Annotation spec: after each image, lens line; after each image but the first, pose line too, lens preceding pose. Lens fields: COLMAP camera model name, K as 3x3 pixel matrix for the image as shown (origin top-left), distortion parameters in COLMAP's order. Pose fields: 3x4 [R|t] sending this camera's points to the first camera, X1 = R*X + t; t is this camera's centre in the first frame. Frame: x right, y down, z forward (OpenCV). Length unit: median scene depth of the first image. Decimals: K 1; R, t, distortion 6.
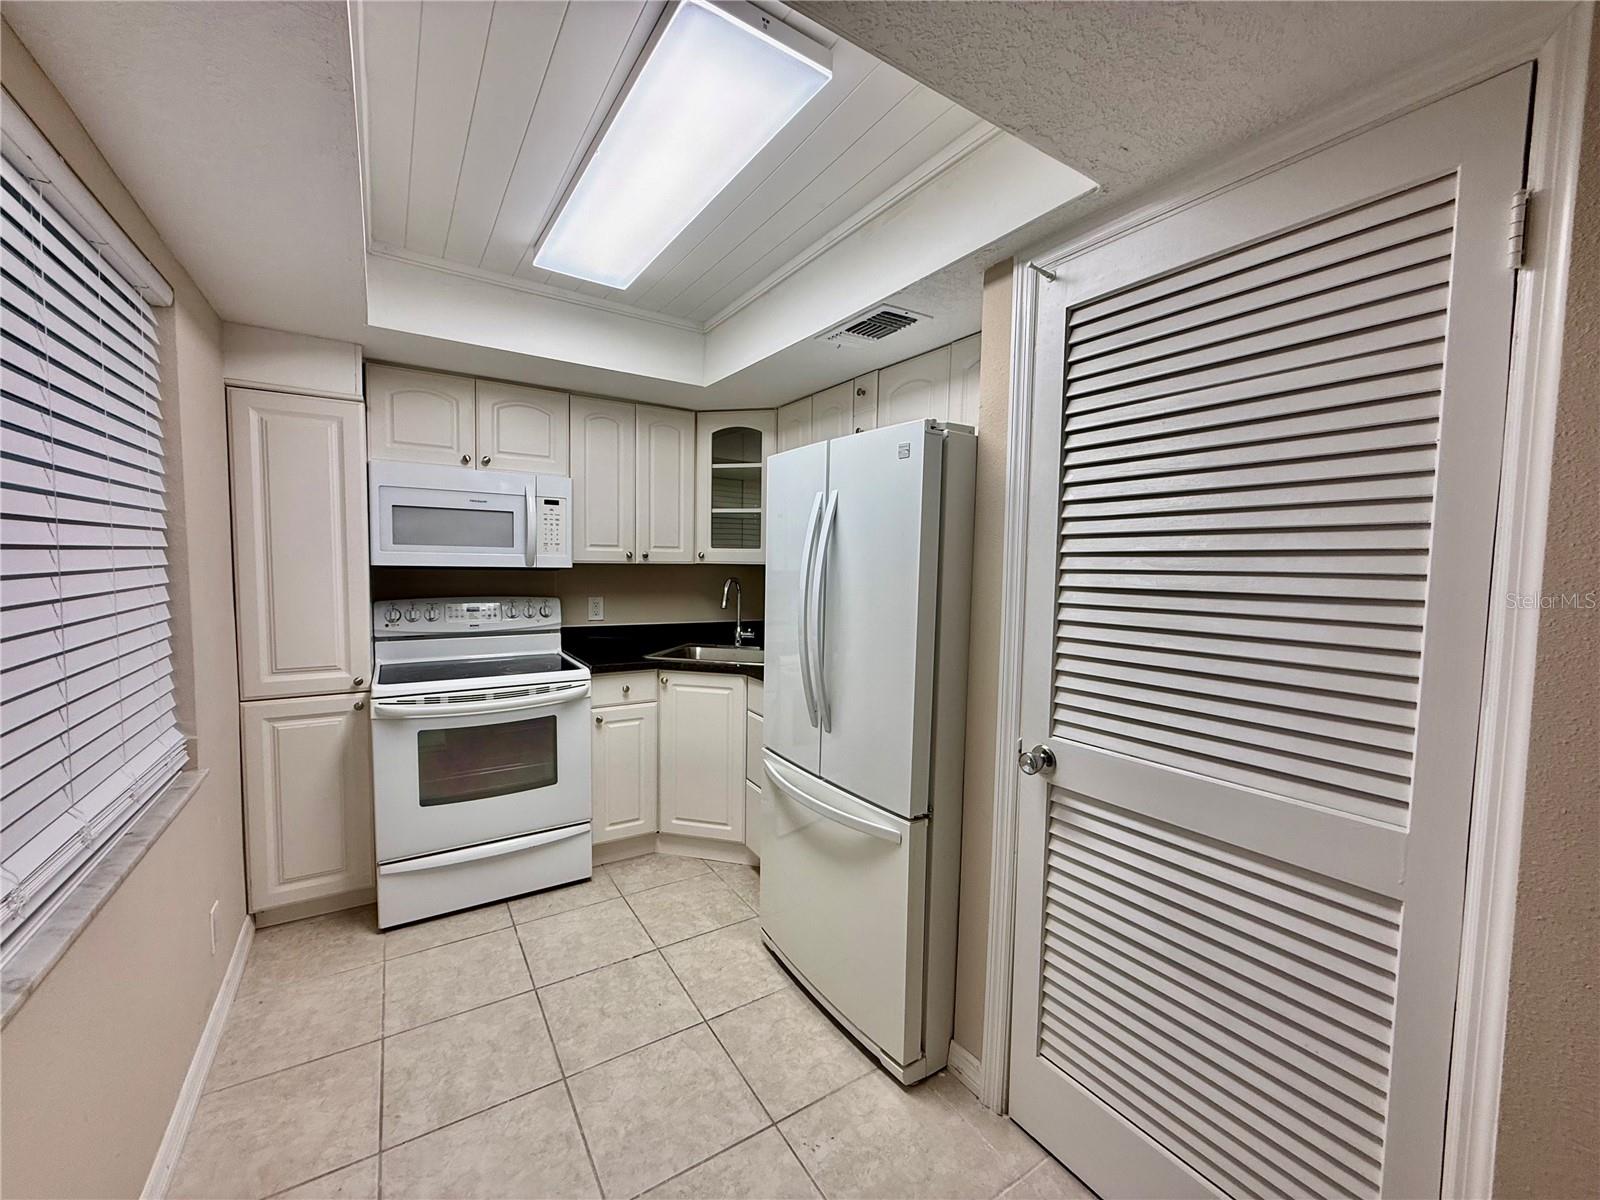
lens RADIAL K [[632.9, 0, 797.9], [0, 632.9, 602.4], [0, 0, 1]] dist [-0.001847, 0.000594]
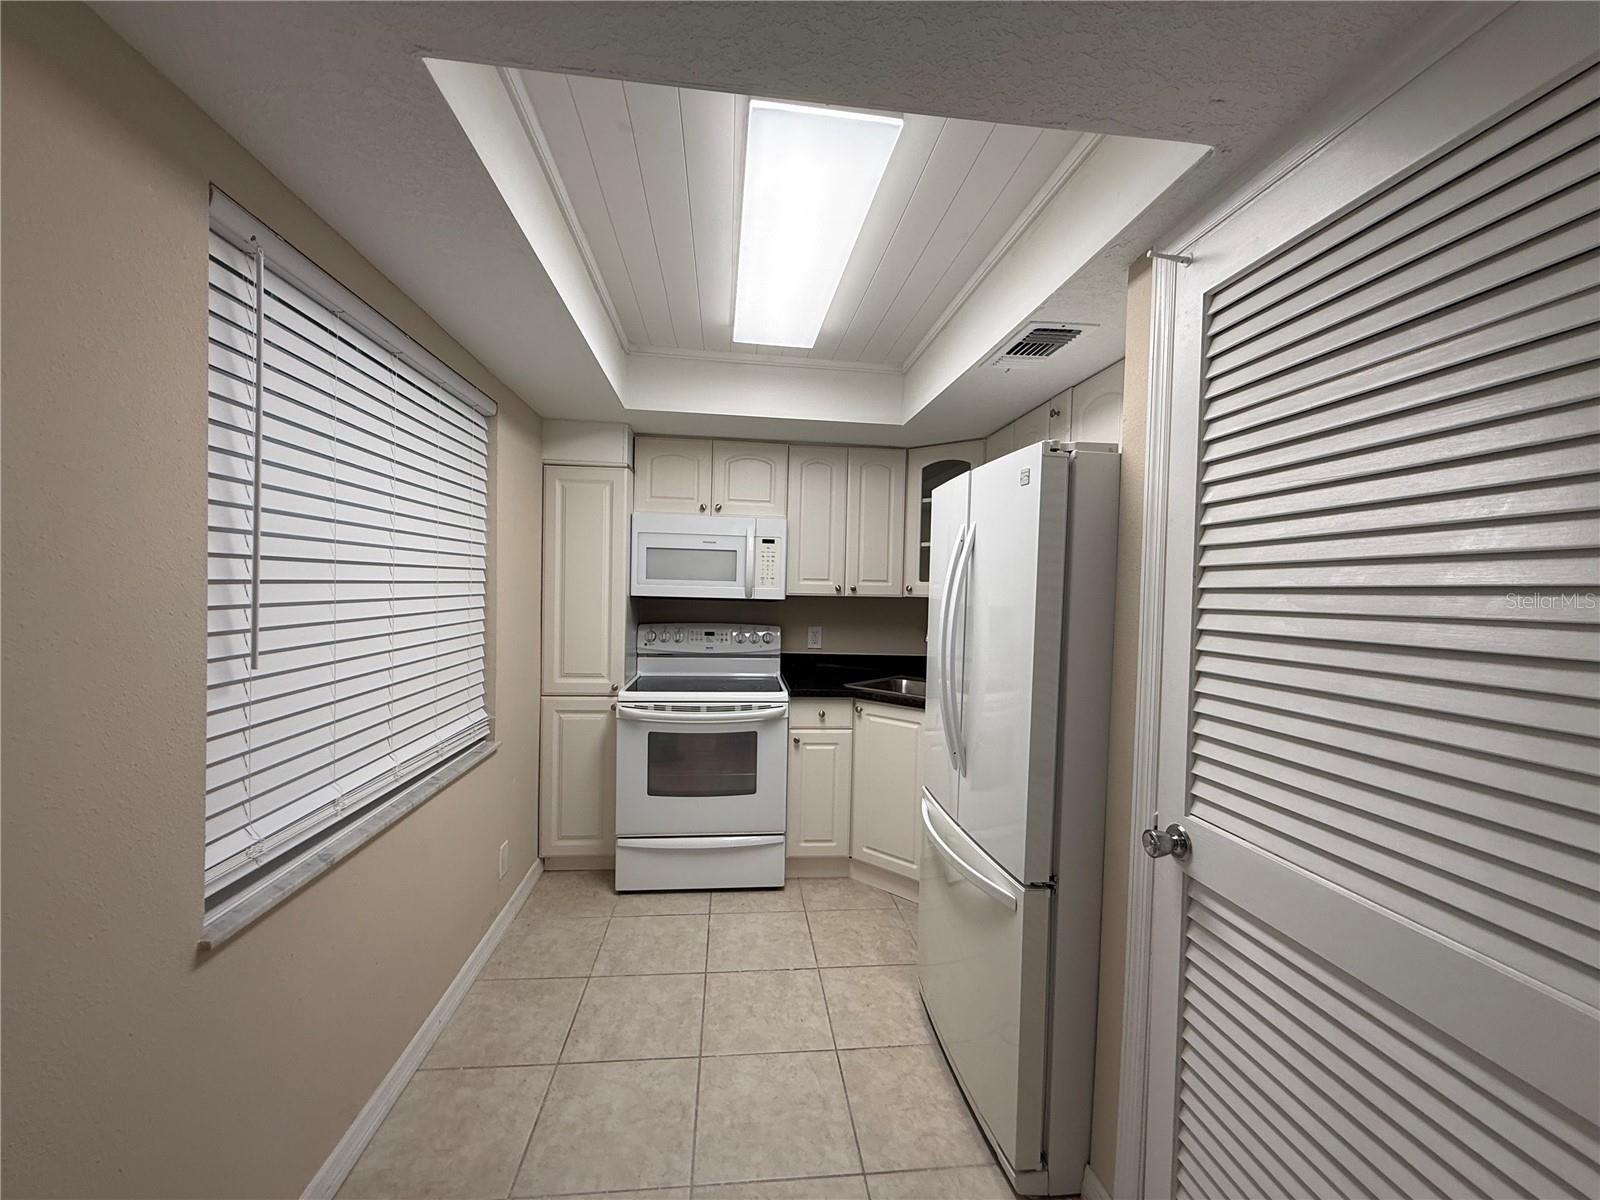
lens RADIAL K [[632.9, 0, 800.2], [0, 632.9, 603.1], [0, 0, 1]] dist [-0.001847, 0.000594]
pose [[0.895283, 0.015050, -0.445245, 0.208426], [-0.037657, 0.998409, -0.041973, -0.003969], [0.443904, 0.054345, 0.894425, 0.029354]]
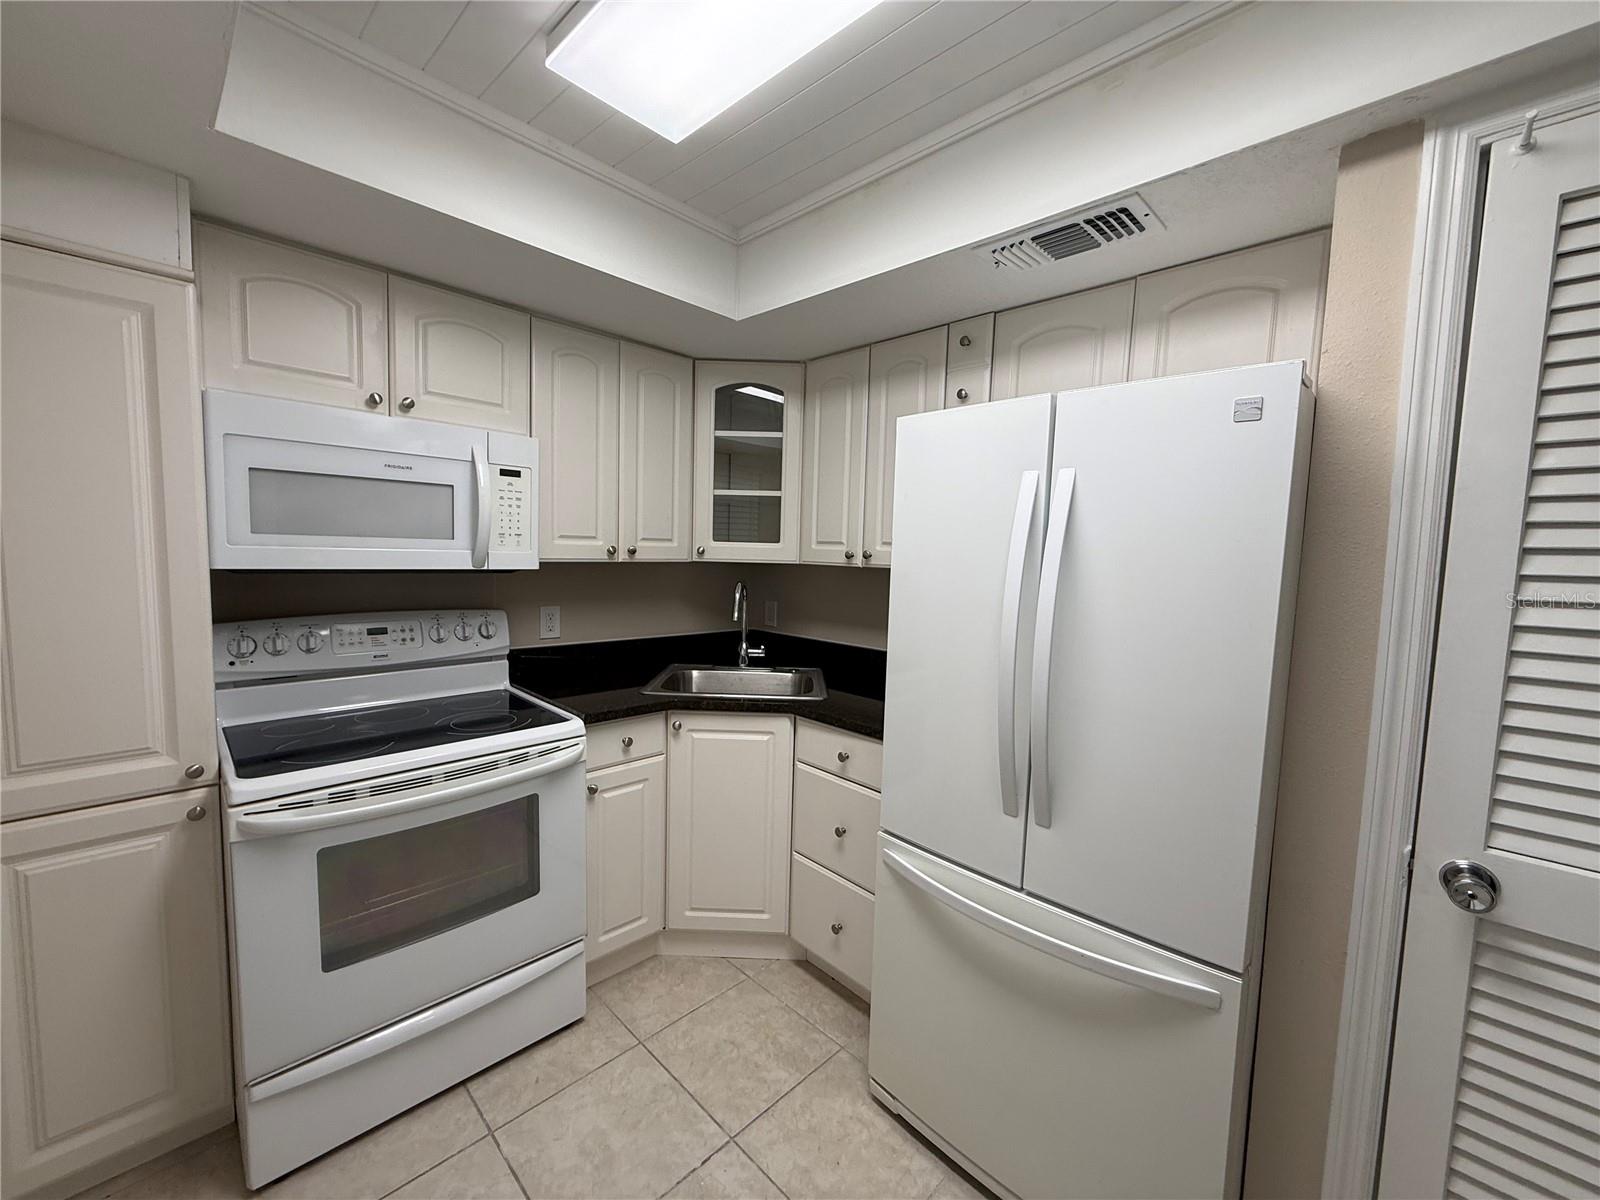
lens RADIAL K [[632.9, 0, 796.3], [0, 632.9, 600.8], [0, 0, 1]] dist [-0.001847, 0.000594]
pose [[0.975577, -0.008026, 0.219511, -0.304932], [0.003319, 0.999757, 0.021804, -0.044871], [-0.219633, -0.020543, 0.975366, 0.342690]]
